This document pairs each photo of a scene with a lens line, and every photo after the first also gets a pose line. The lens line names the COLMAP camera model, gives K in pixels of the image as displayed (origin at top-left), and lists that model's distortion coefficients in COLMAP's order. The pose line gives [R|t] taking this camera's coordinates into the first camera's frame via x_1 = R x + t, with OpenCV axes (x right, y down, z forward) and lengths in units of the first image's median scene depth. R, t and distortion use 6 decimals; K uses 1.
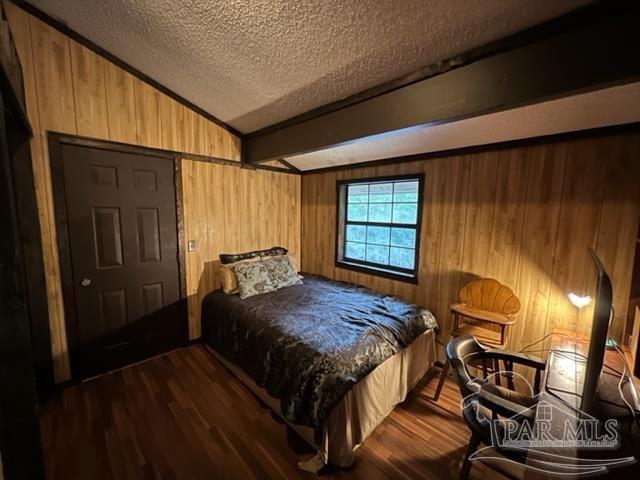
lens RADIAL K [[255.7, 0, 319.3], [0, 255.7, 239.7], [0, 0, 1]] dist [0.000684, -0.000289]
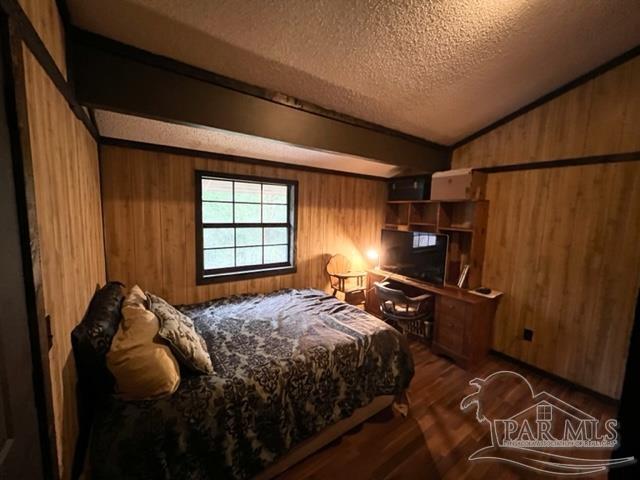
lens RADIAL K [[255.7, 0, 319.1], [0, 255.7, 239.0], [0, 0, 1]] dist [0.000684, -0.000289]
pose [[0.182390, -0.115761, 0.976388, -0.752350], [0.086893, 0.991057, 0.101268, -0.094924], [-0.979379, 0.066371, 0.190818, 0.643792]]
